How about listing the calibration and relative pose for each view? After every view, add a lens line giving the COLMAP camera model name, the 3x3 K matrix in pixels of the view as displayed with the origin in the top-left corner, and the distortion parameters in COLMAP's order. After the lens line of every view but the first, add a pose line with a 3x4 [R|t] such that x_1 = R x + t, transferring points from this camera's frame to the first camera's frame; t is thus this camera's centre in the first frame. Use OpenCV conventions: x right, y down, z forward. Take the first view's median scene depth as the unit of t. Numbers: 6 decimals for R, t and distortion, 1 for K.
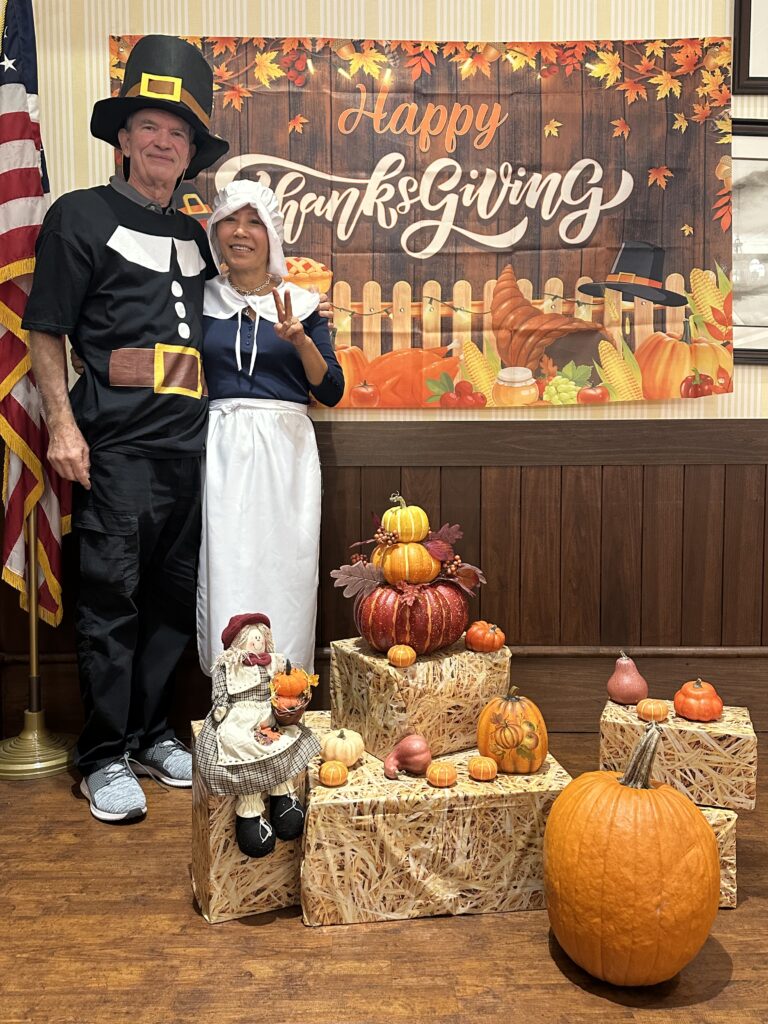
lens RADIAL K [[853.5, 0, 384.6], [0, 853.5, 512.2], [0, 0, 1]] dist [0.048034, -0.060451]
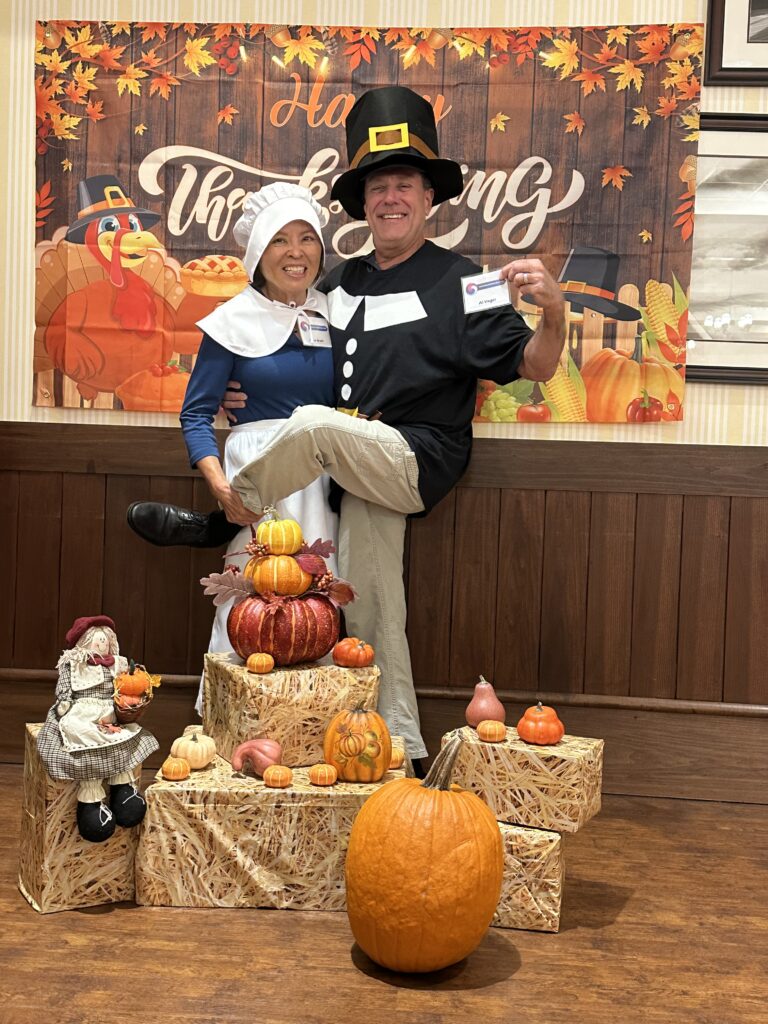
lens RADIAL K [[1200.1, 0, 377.2], [0, 1200.1, 507.5], [0, 0, 1]] dist [0.222887, -0.518112]
pose [[0.994991, 0.040732, -0.091292, 0.202121], [-0.043947, 0.998472, -0.033494, 0.014599], [0.089789, 0.037338, 0.995261, -0.299814]]
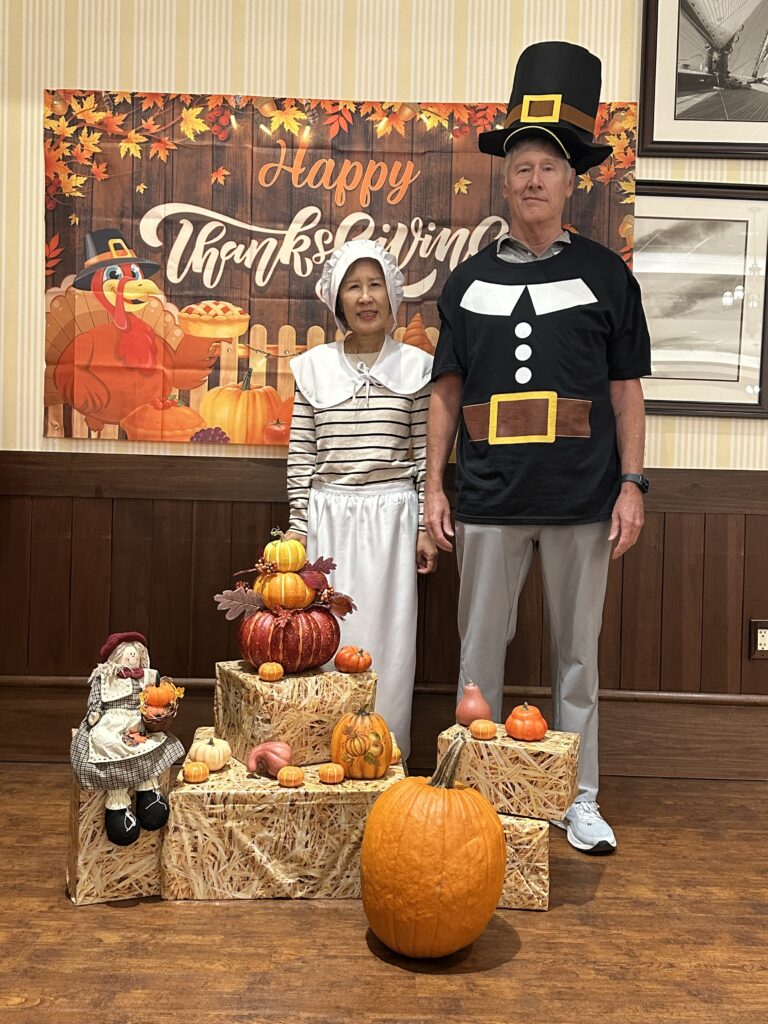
lens RADIAL K [[1006.4, 0, 383.7], [0, 1006.4, 509.8], [0, 0, 1]] dist [0.164082, -0.336677]
pose [[0.999402, 0.029191, -0.018543, 0.134608], [-0.029937, 0.998697, -0.041318, 0.001917], [0.017313, 0.041849, 0.998974, -0.228884]]
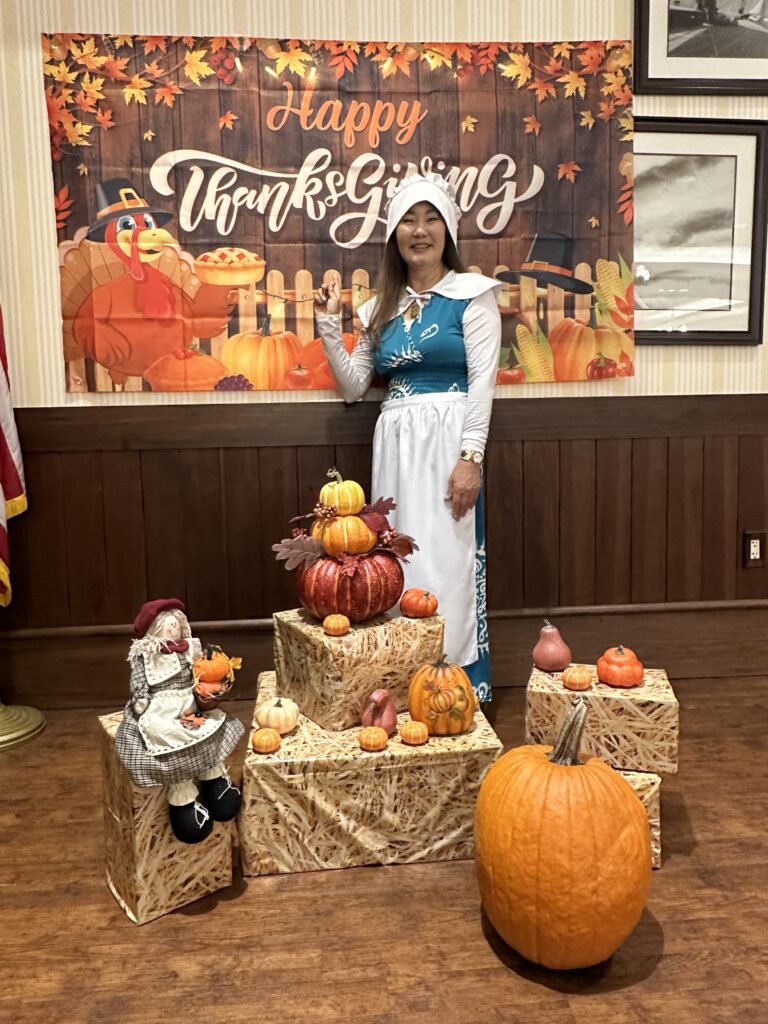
lens RADIAL K [[705.1, 0, 374.4], [0, 705.1, 502.2], [0, 0, 1]] dist [0.006247, -0.004855]
pose [[0.998520, -0.024898, 0.048343, 0.024078], [0.023678, 0.999390, 0.025652, -0.004357], [-0.048953, -0.024469, 0.998501, 0.121450]]
